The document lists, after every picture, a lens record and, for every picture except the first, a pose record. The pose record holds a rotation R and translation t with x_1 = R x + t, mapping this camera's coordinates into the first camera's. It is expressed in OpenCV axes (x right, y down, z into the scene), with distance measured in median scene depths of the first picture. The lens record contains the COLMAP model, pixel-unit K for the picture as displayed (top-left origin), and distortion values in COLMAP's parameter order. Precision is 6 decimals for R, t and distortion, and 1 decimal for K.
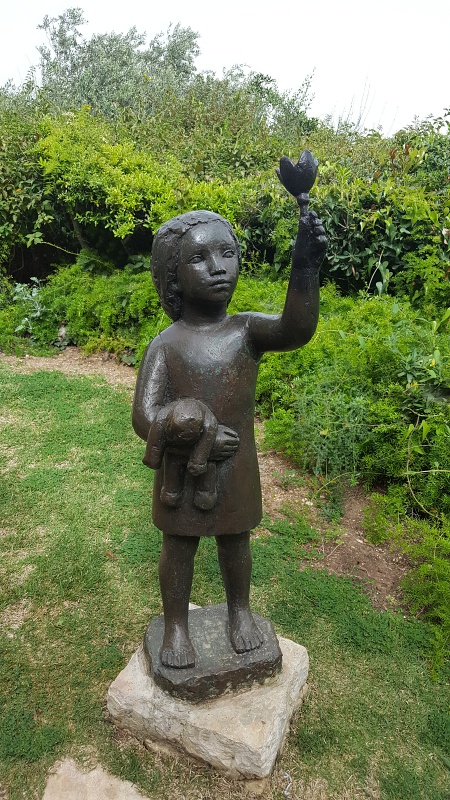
lens RADIAL K [[594.2, 0, 227.5], [0, 594.2, 408.1], [0, 0, 1]] dist [0.021010, -0.037715]
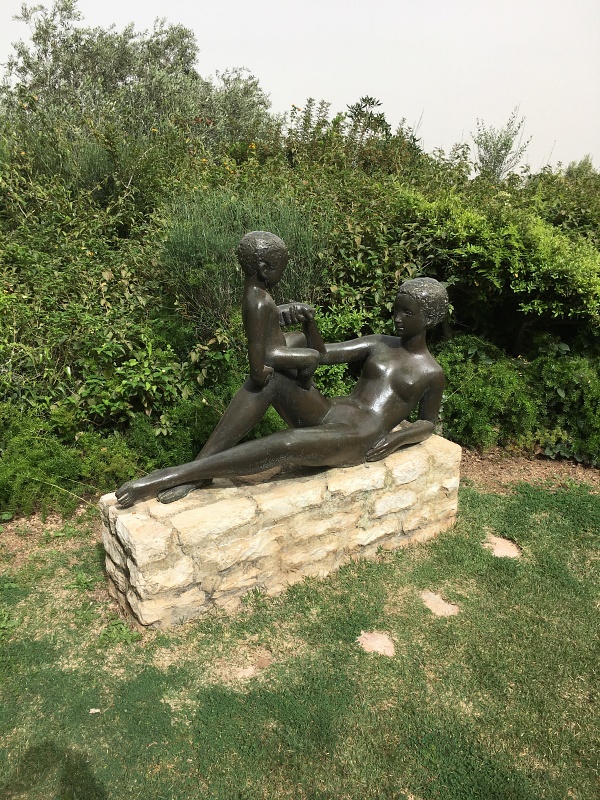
lens RADIAL K [[684.2, 0, 298.4], [0, 684.2, 395.1], [0, 0, 1]] dist [0.038820, -0.007946]
pose [[0.923226, -0.145906, 0.355480, -0.902481], [0.159891, 0.987083, -0.010110, -0.225943], [-0.349413, 0.066172, 0.934629, 0.161171]]
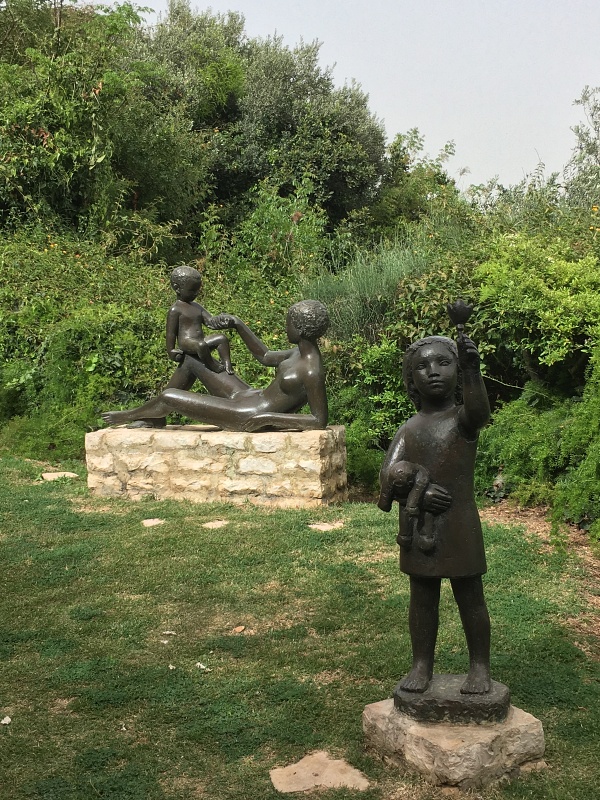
lens RADIAL K [[1059.6, 0, 317.7], [0, 1059.6, 398.3], [0, 0, 1]] dist [0.051574, 0.000000]
pose [[0.834740, -0.014555, -0.550452, 0.344618], [-0.129714, 0.966321, -0.222258, 0.129358], [0.535148, 0.256929, 0.804738, -0.360805]]
